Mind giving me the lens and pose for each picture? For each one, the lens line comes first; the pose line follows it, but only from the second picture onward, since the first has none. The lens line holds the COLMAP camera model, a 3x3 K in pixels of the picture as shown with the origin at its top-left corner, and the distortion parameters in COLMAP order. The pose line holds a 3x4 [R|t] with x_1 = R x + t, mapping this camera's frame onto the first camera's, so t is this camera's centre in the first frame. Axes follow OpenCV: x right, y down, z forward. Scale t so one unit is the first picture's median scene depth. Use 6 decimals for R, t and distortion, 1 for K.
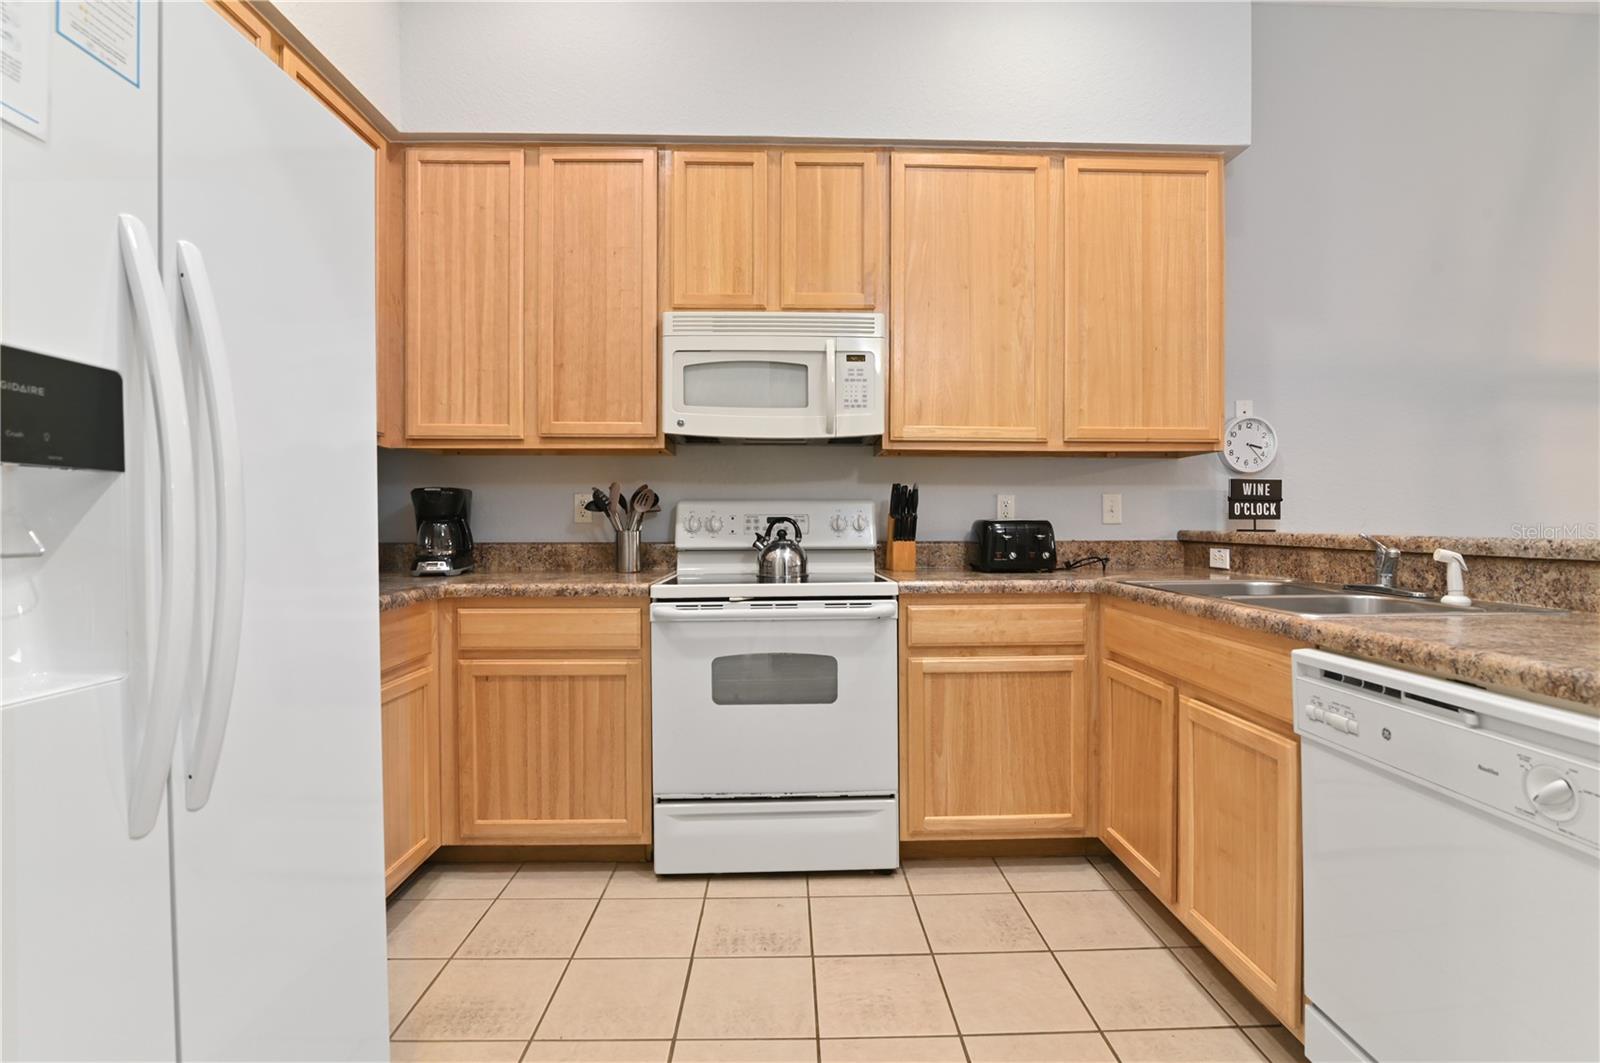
lens RADIAL K [[754.4, 0, 798.4], [0, 754.4, 529.6], [0, 0, 1]] dist [-0.018362, -0.000121]
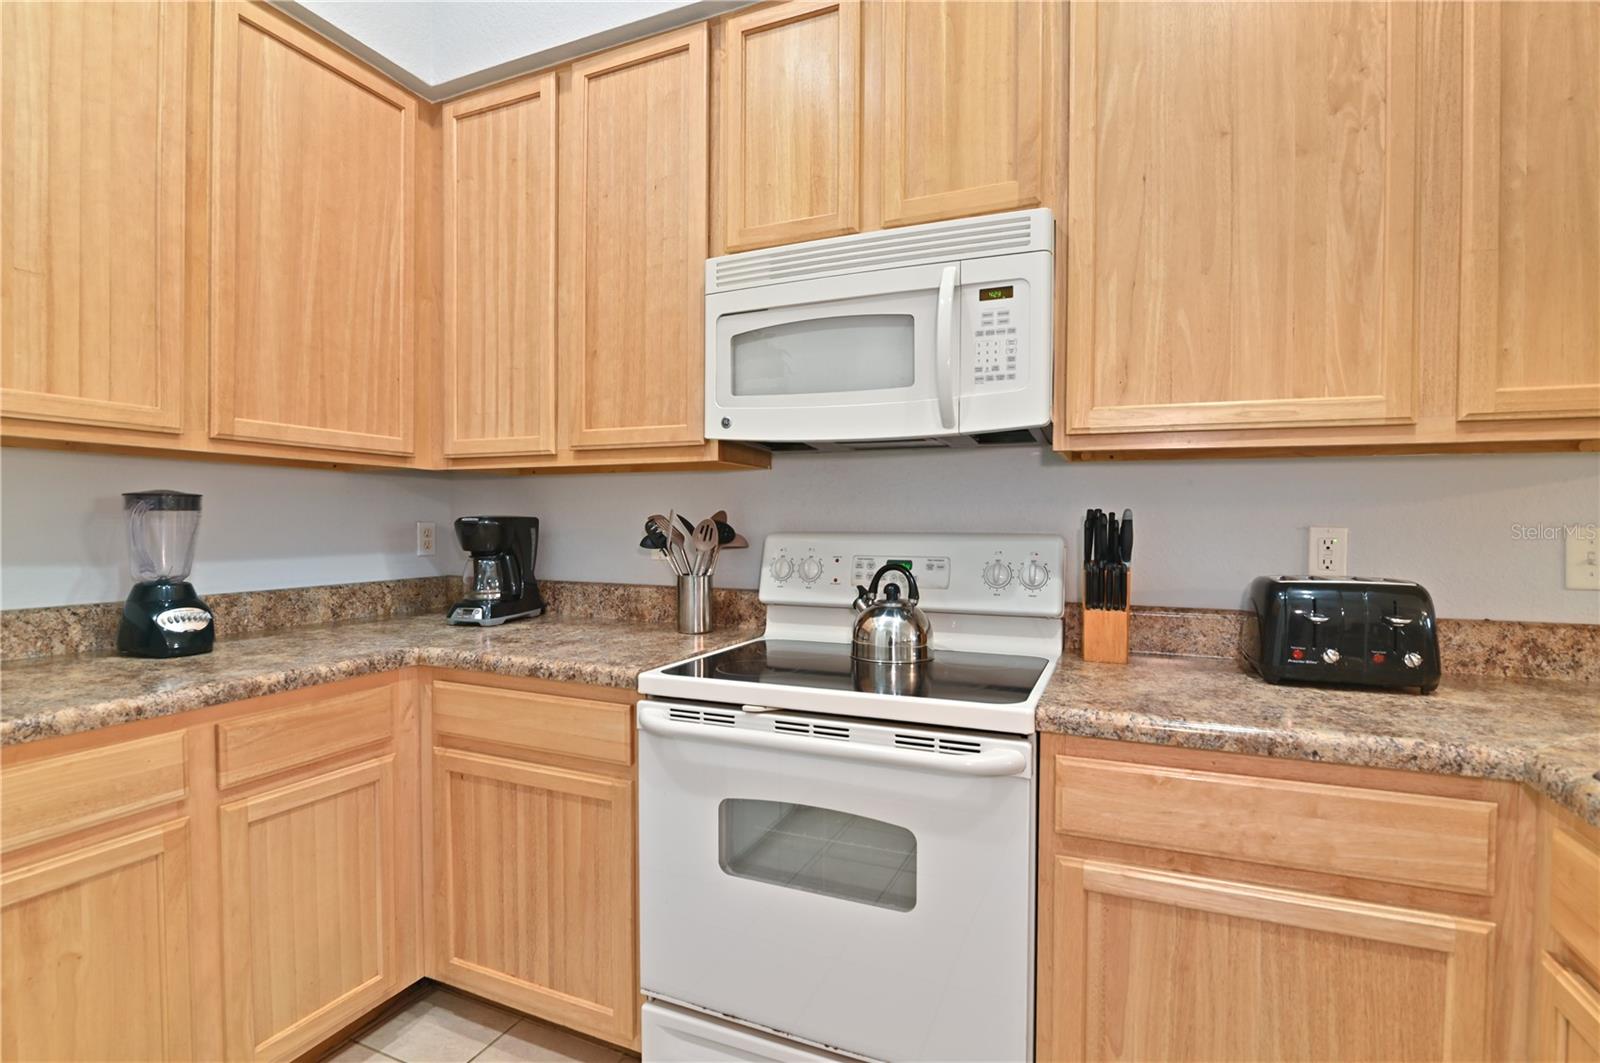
lens RADIAL K [[749.2, 0, 794.9], [0, 749.2, 538.6], [0, 0, 1]] dist [-0.019432, -0.000002]
pose [[0.905401, 0.014719, -0.424301, 0.180916], [-0.010232, 0.999865, 0.012852, -0.047507], [0.424433, -0.007295, 0.905430, 0.421780]]
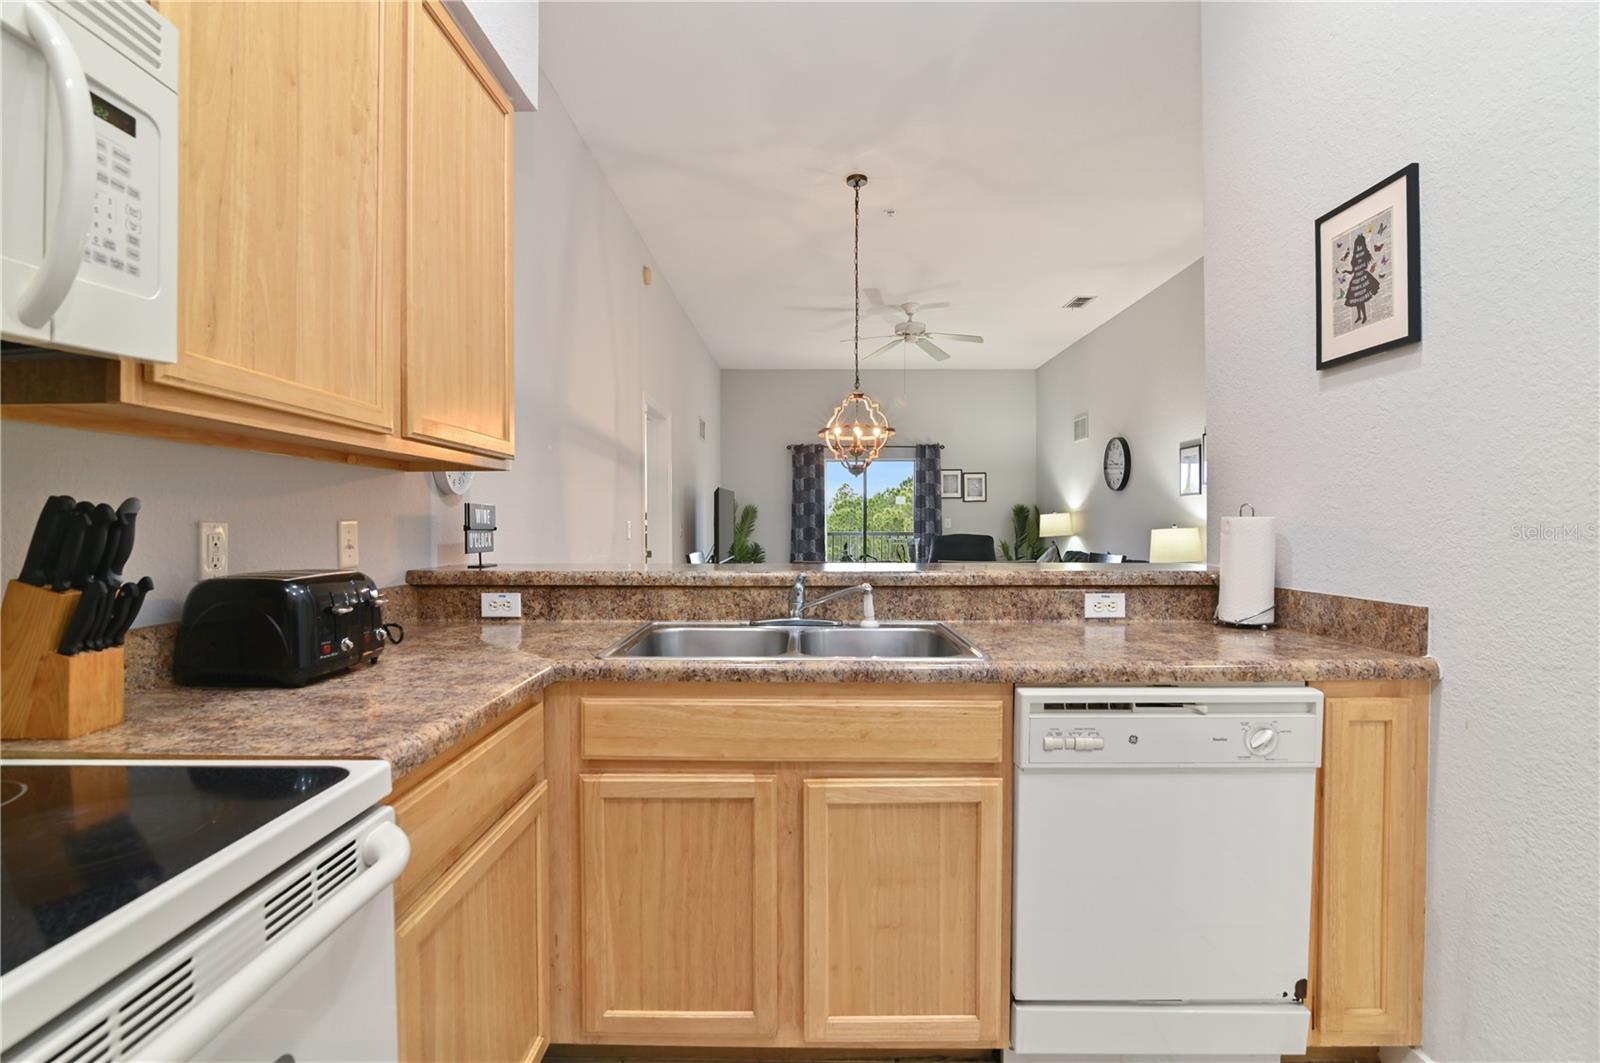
lens RADIAL K [[744.4, 0, 800.6], [0, 744.4, 524.3], [0, 0, 1]] dist [-0.019818, 0.000653]
pose [[0.028340, -0.003372, 0.999593, -0.228450], [0.010934, 0.999936, 0.003063, -0.048754], [-0.999539, 0.010843, 0.028375, 0.696671]]
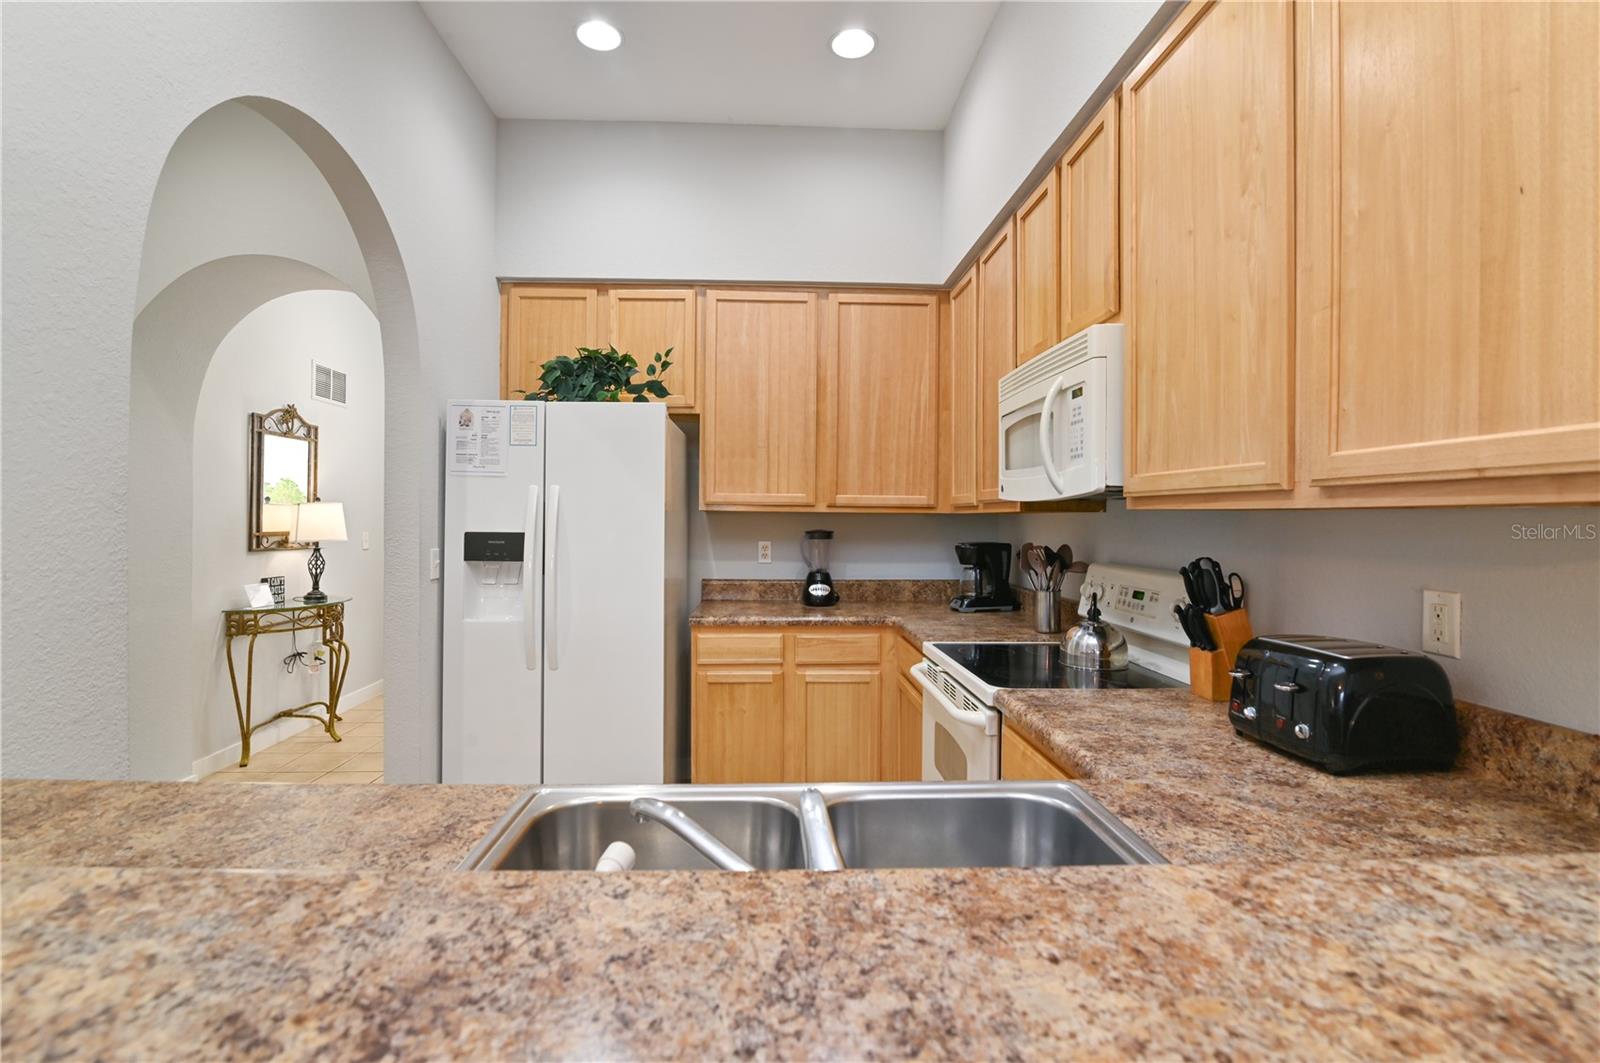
lens RADIAL K [[743.5, 0, 789.4], [0, 743.5, 526.3], [0, 0, 1]] dist [-0.017678, -0.000254]
pose [[0.007903, 0.010915, -0.999909, 0.822800], [-0.016028, 0.999813, 0.010788, -0.096936], [0.999840, 0.015941, 0.008076, 0.706411]]
